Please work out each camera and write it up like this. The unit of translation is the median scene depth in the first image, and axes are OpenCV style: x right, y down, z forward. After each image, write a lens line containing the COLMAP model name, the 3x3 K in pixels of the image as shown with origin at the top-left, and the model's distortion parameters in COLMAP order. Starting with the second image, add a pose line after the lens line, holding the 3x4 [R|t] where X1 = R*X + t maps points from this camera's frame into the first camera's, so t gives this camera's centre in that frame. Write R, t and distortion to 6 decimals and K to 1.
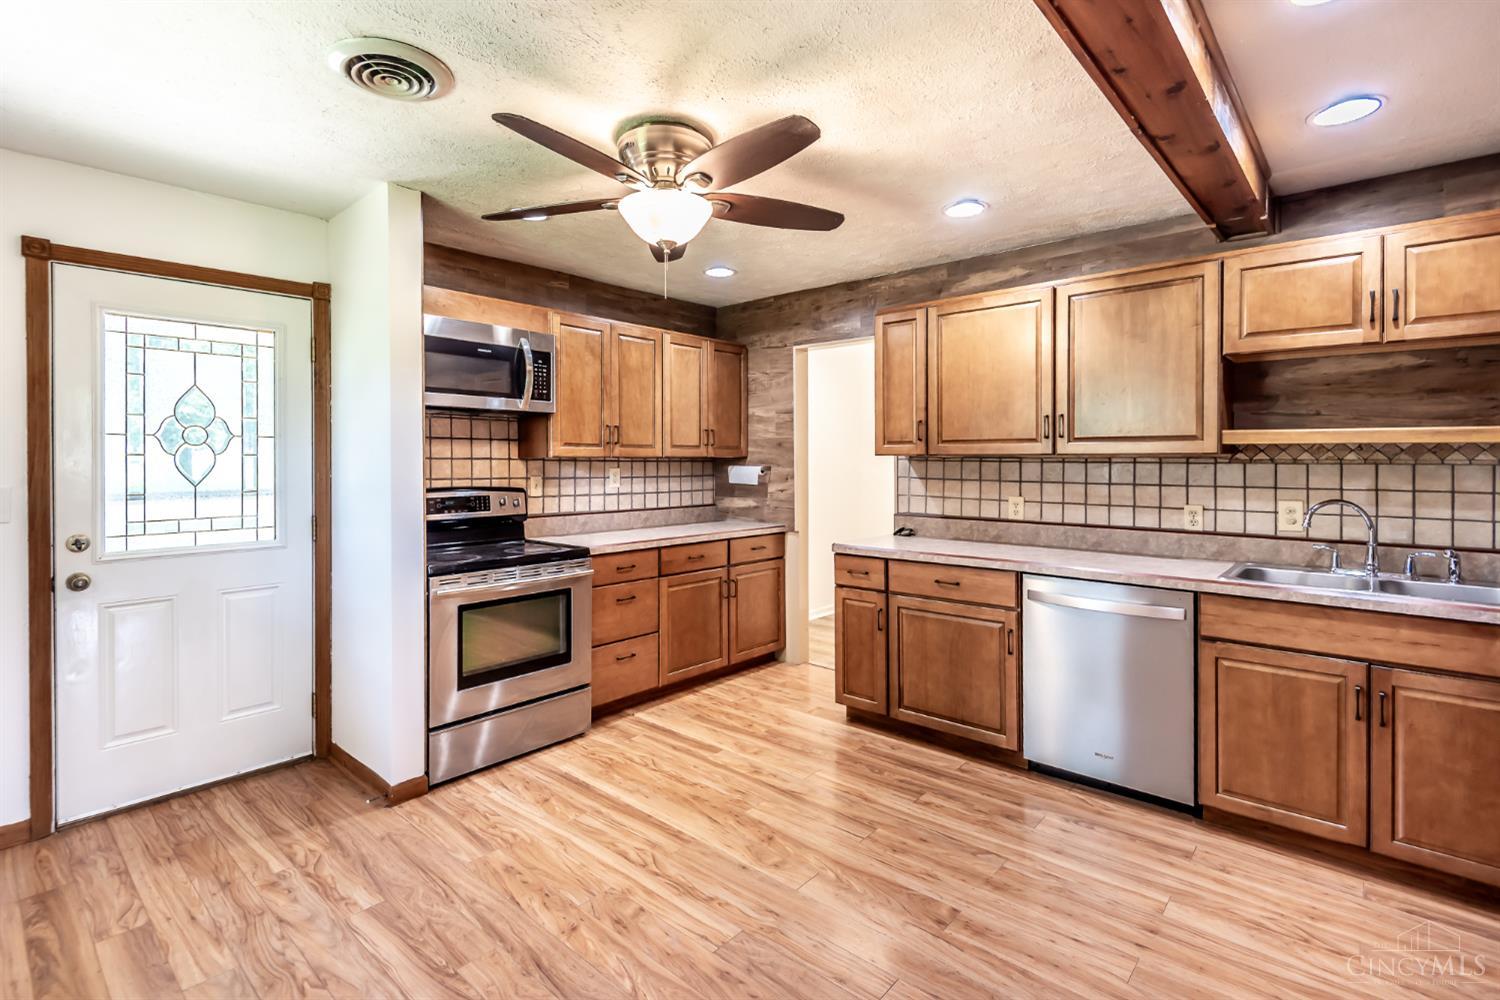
lens RADIAL K [[699.8, 0, 755.0], [0, 699.8, 464.7], [0, 0, 1]] dist [0.000662, -0.001229]
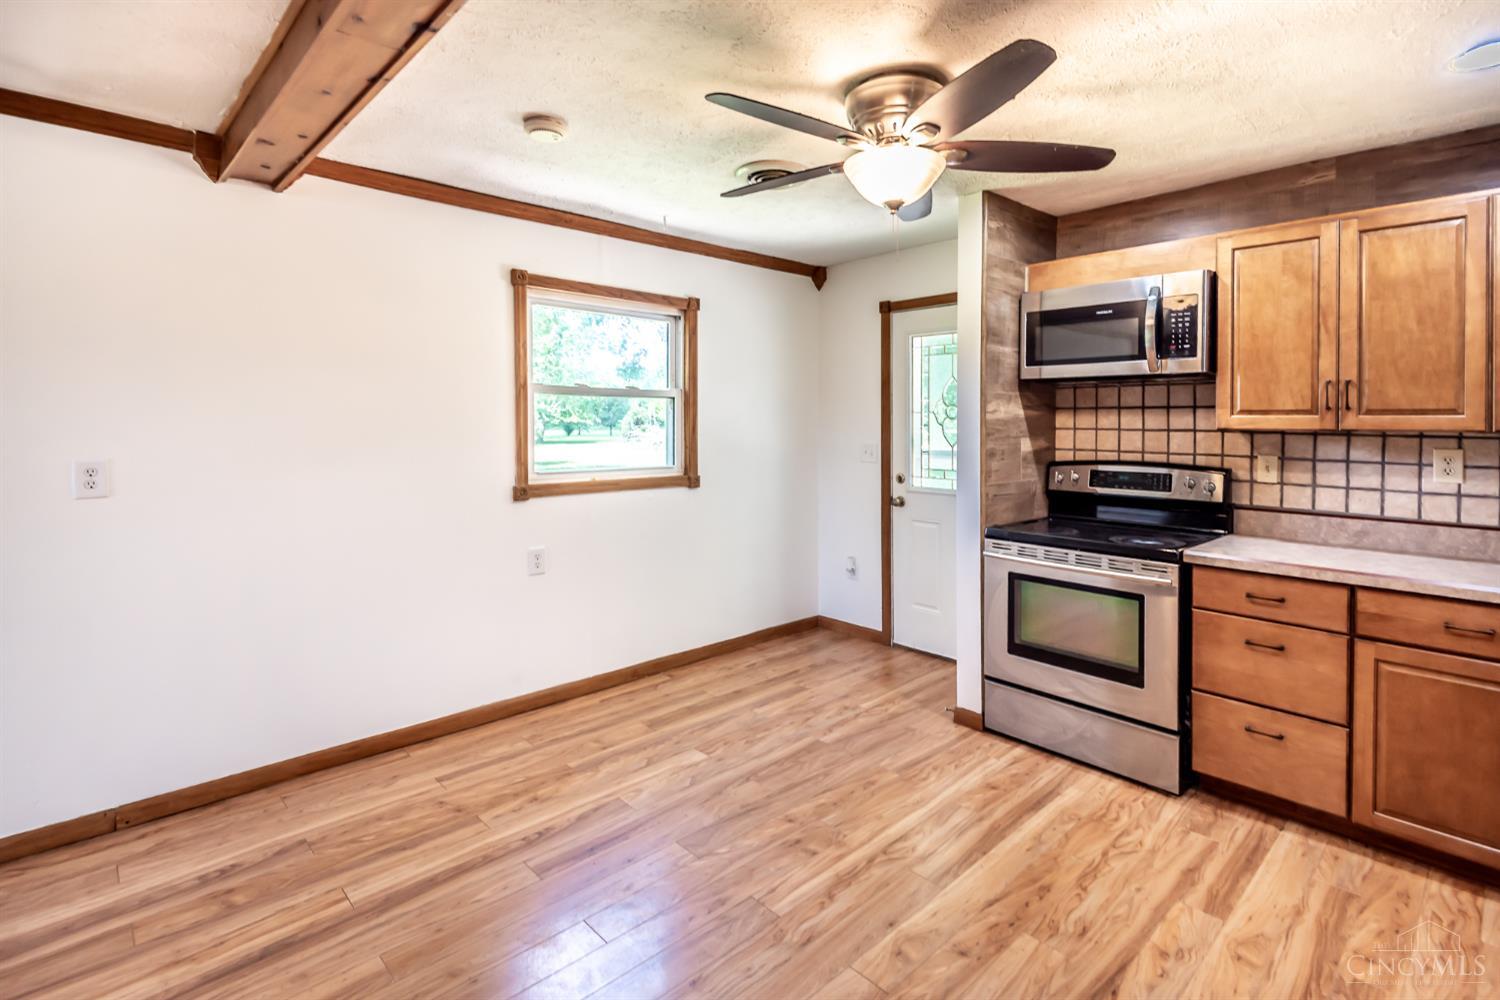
lens RADIAL K [[714.0, 0, 751.8], [0, 714.0, 427.8], [0, 0, 1]] dist [0.062062, -0.030923]
pose [[-0.090736, 0.011375, -0.995810, 0.667317], [-0.010983, 0.999863, 0.012422, -0.020903], [0.995814, 0.012064, -0.090599, 0.701682]]
